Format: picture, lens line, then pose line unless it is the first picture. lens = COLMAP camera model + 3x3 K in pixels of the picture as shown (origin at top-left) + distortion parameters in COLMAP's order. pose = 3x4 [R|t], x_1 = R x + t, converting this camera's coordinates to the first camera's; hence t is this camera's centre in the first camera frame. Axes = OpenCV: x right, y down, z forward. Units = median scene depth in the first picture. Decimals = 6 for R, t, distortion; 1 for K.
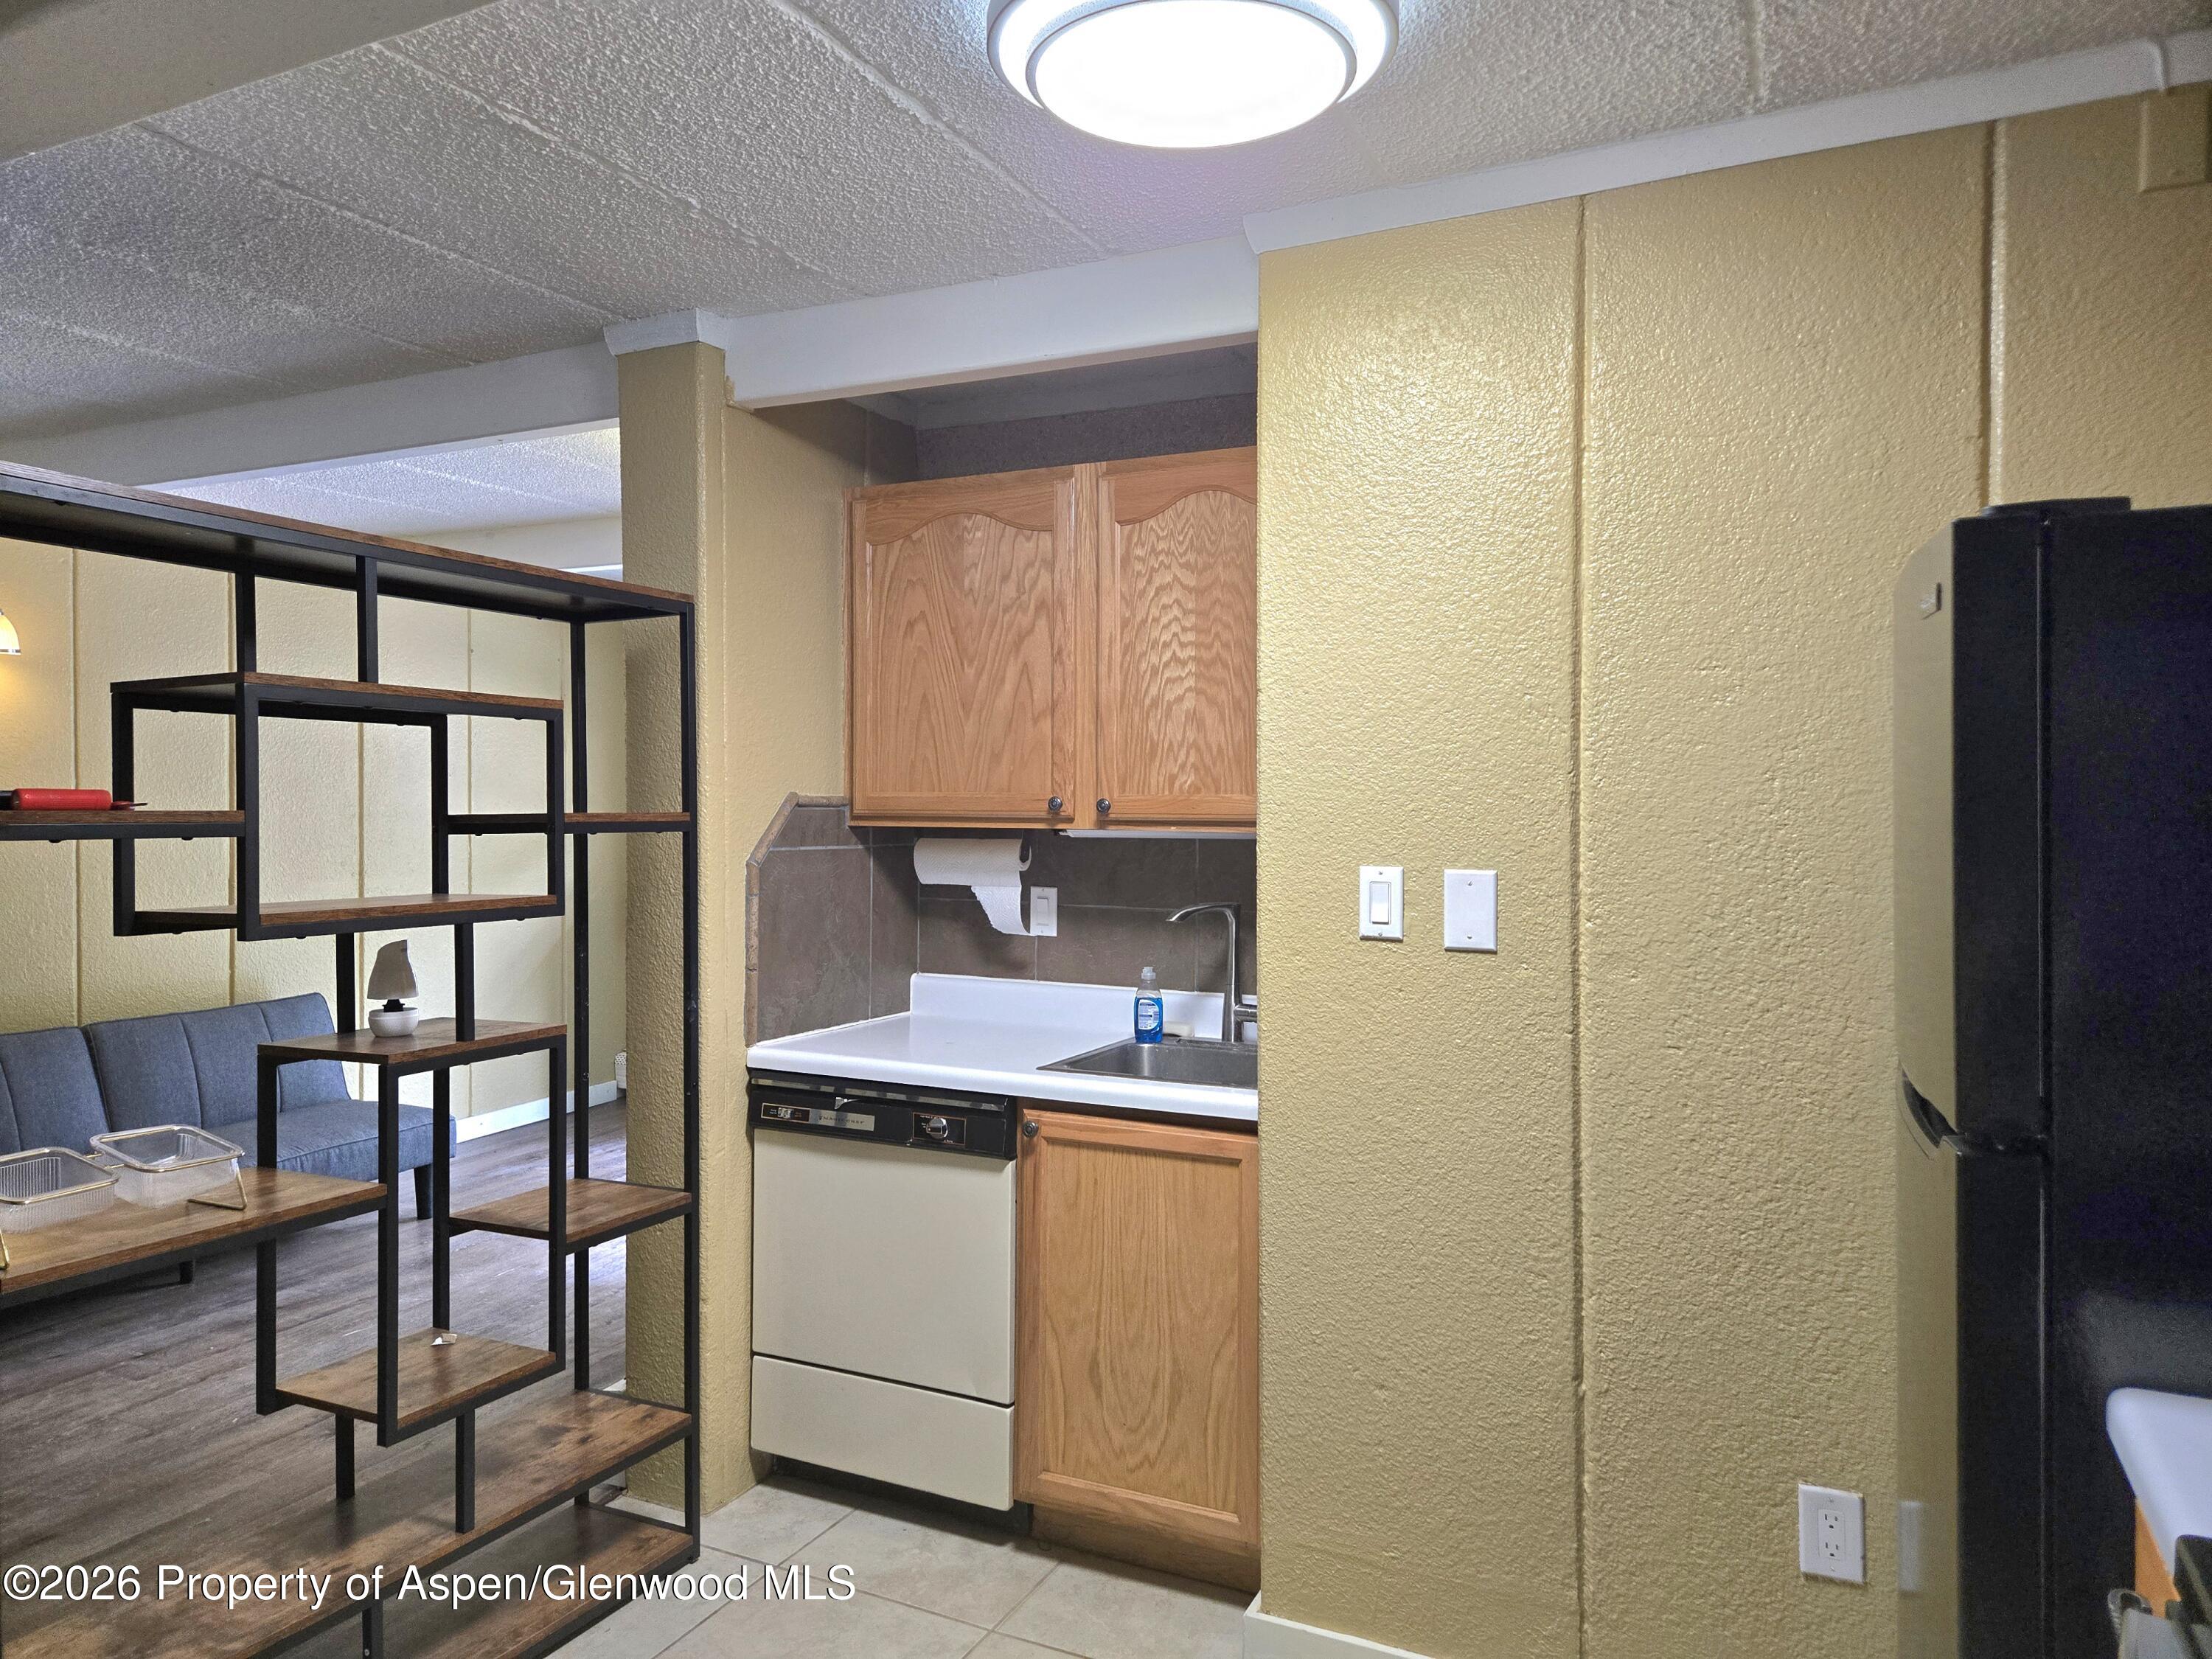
lens RADIAL K [[1476.5, 0, 1107.2], [0, 1476.5, 819.7], [0, 0, 1]] dist [0.030241, -0.004632]
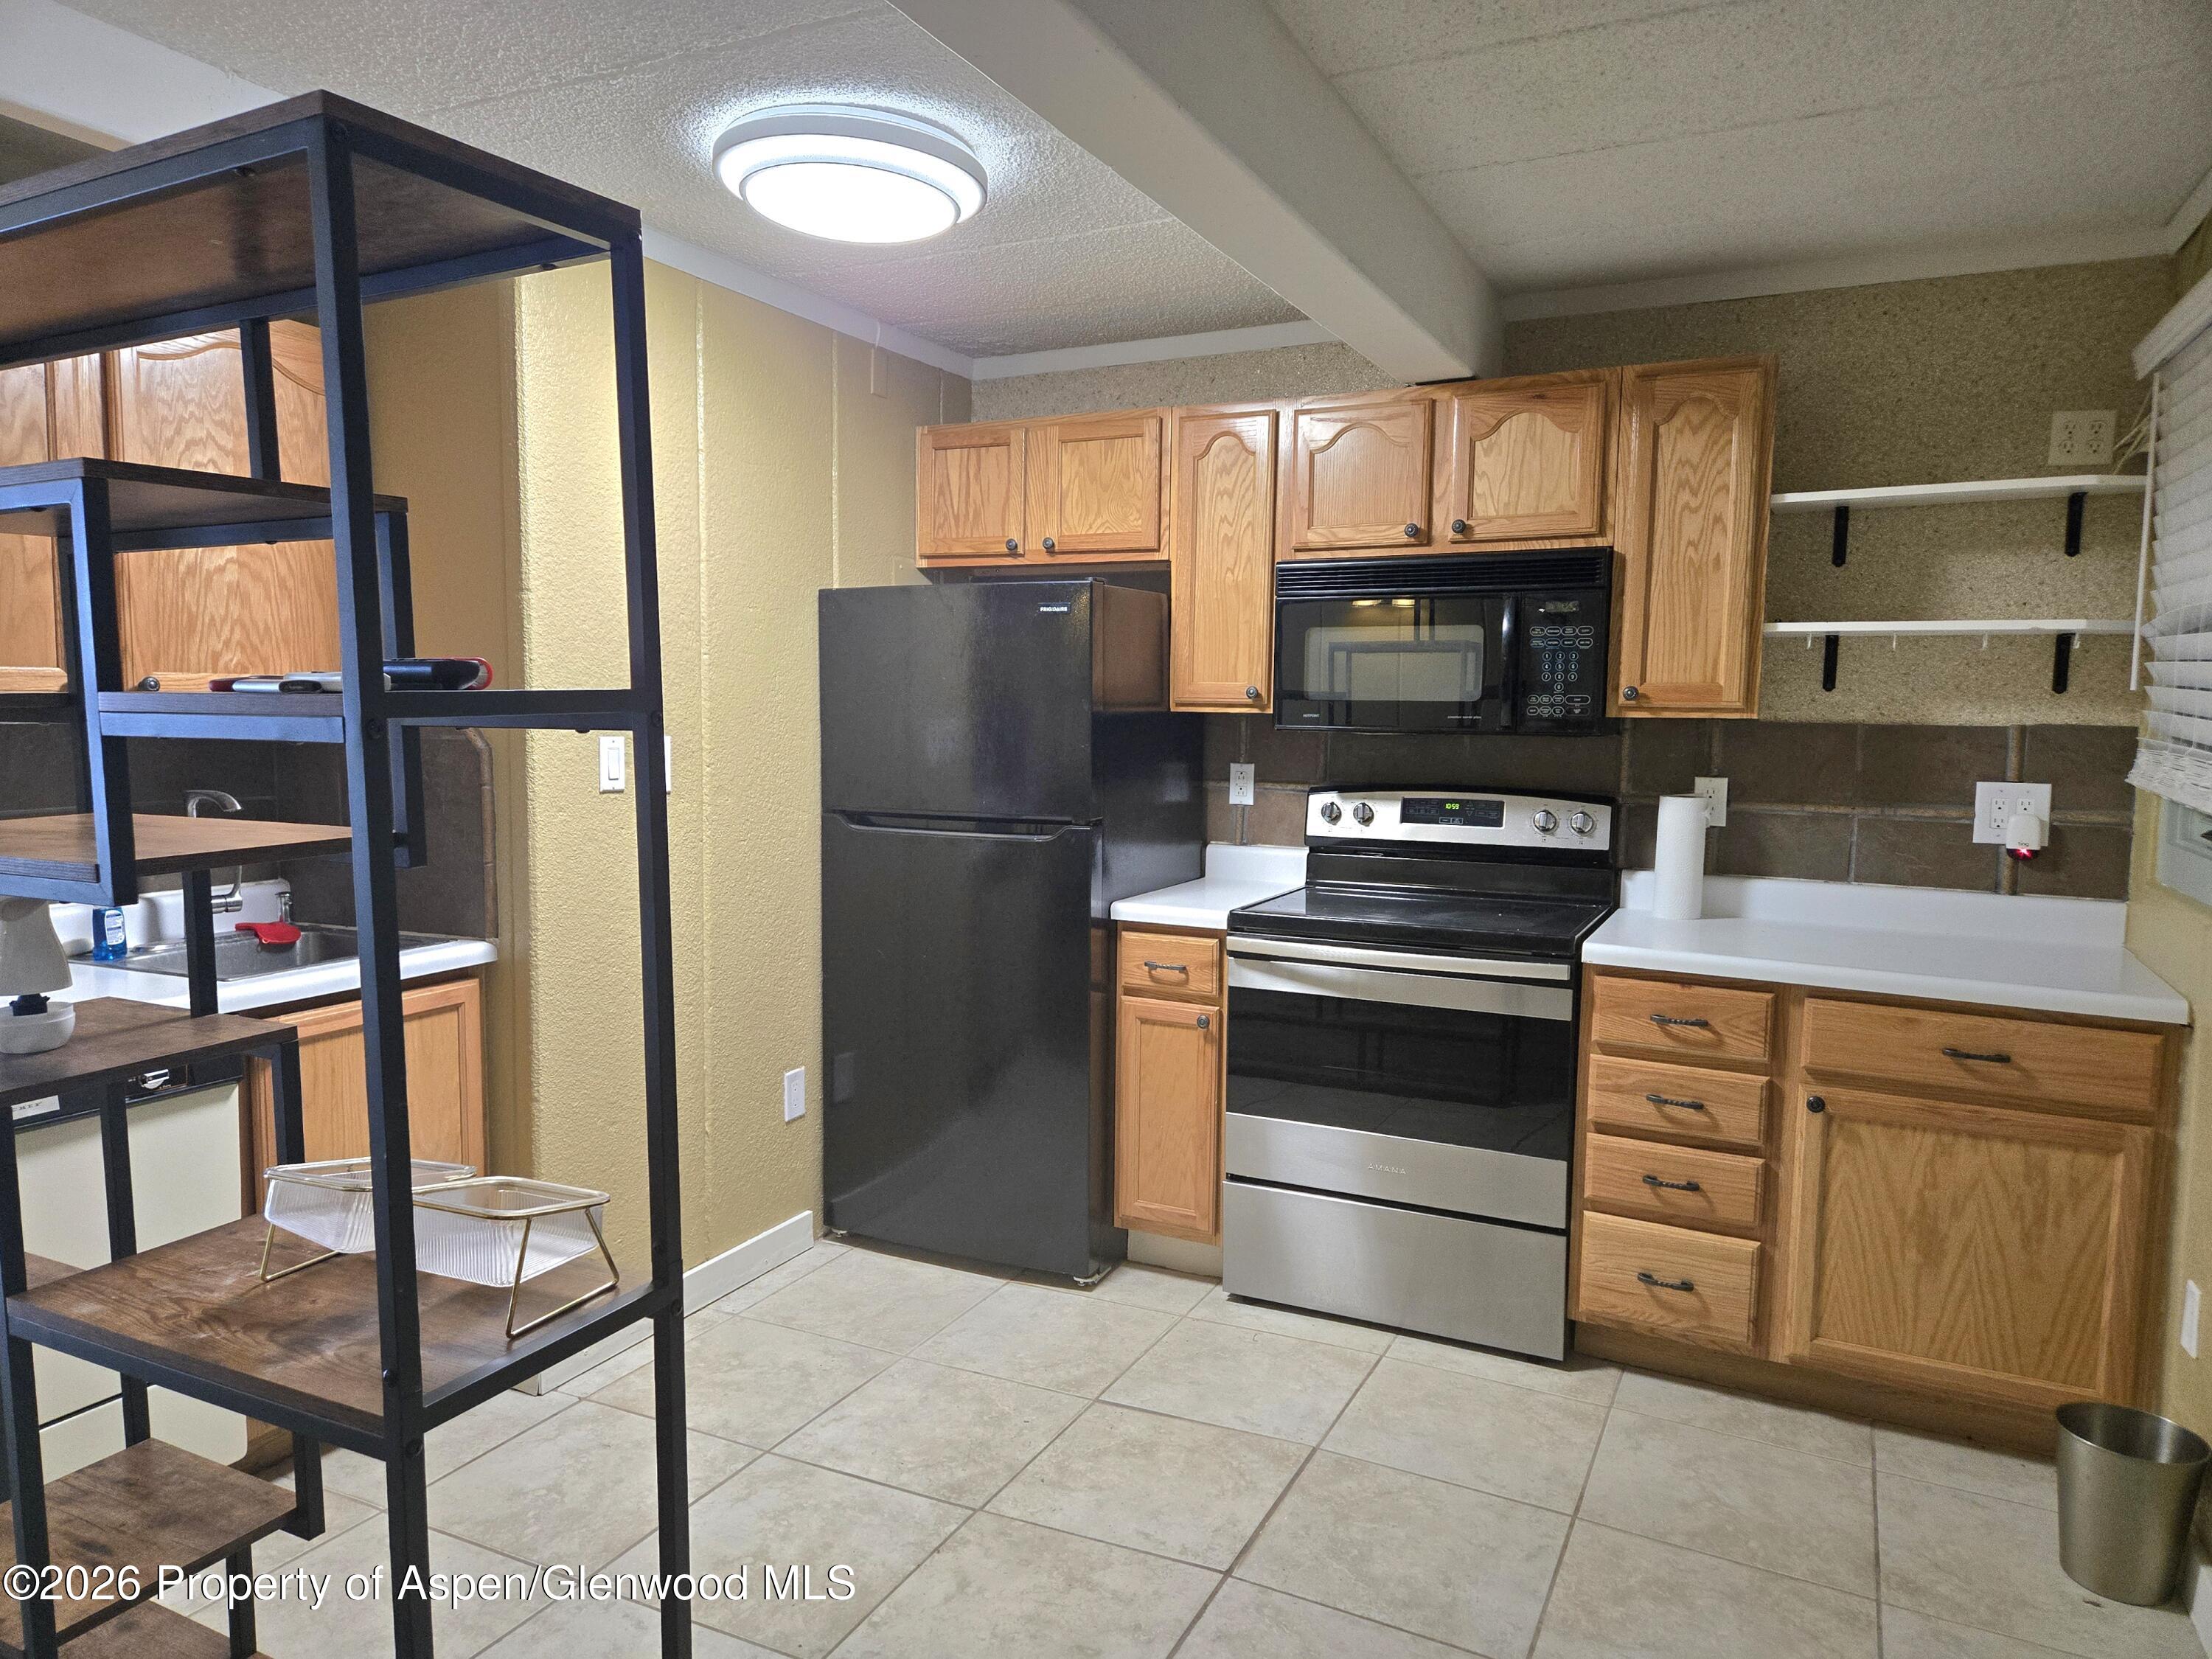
lens RADIAL K [[1432.2, 0, 1102.5], [0, 1432.2, 868.8], [0, 0, 1]] dist [-0.000243, -0.002995]
pose [[-0.010256, -0.119730, 0.992754, -0.873025], [0.002324, 0.992800, 0.119760, -0.001844], [-0.999945, 0.003535, -0.009903, 0.458462]]
